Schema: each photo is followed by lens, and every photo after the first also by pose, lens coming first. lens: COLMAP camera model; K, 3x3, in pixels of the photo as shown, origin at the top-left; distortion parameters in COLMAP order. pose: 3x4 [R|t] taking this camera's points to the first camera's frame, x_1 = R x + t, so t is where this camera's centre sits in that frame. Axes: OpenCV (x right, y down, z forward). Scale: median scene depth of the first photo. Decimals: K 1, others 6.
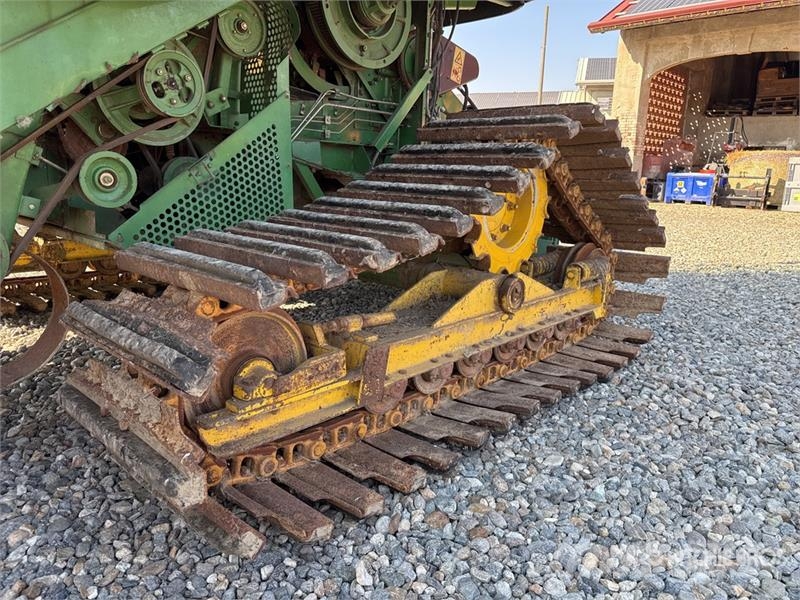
lens RADIAL K [[572.3, 0, 399.6], [0, 572.3, 292.9], [0, 0, 1]] dist [0.029858, -0.035588]
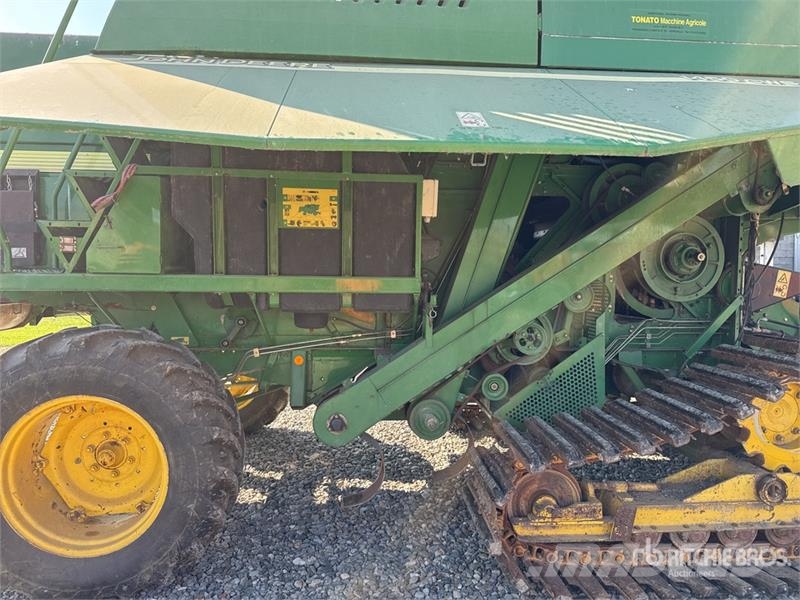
lens RADIAL K [[572.3, 0, 399.5], [0, 572.3, 299.1], [0, 0, 1]] dist [0.029858, -0.035588]
pose [[0.731294, 0.006159, -0.682035, 0.497120], [-0.127267, 0.983630, -0.127575, -0.158355], [0.670084, 0.180095, 0.720107, -0.589966]]
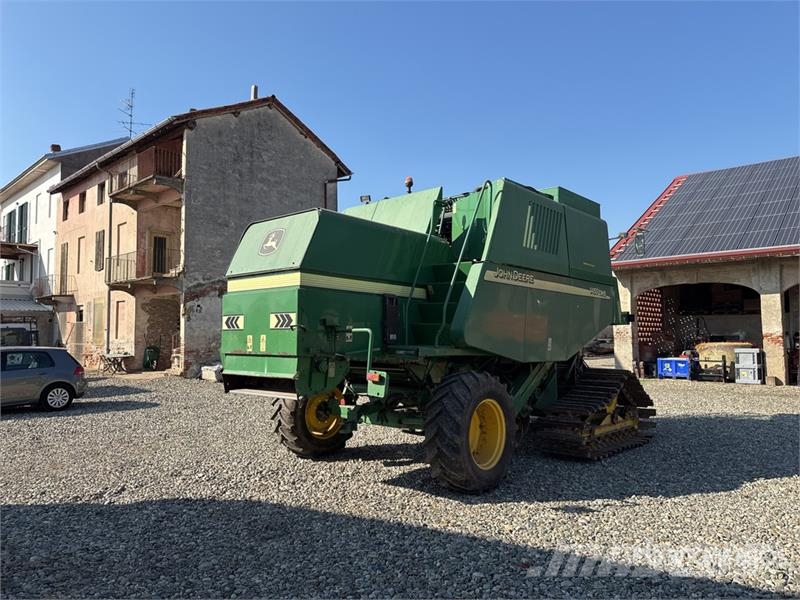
lens RADIAL K [[572.3, 0, 398.3], [0, 572.3, 302.4], [0, 0, 1]] dist [0.029858, -0.035588]
pose [[0.999668, -0.025750, -0.000162, -1.338953], [0.024706, 0.960879, -0.275863, 0.302619], [0.007259, 0.275768, 0.961197, -3.184316]]
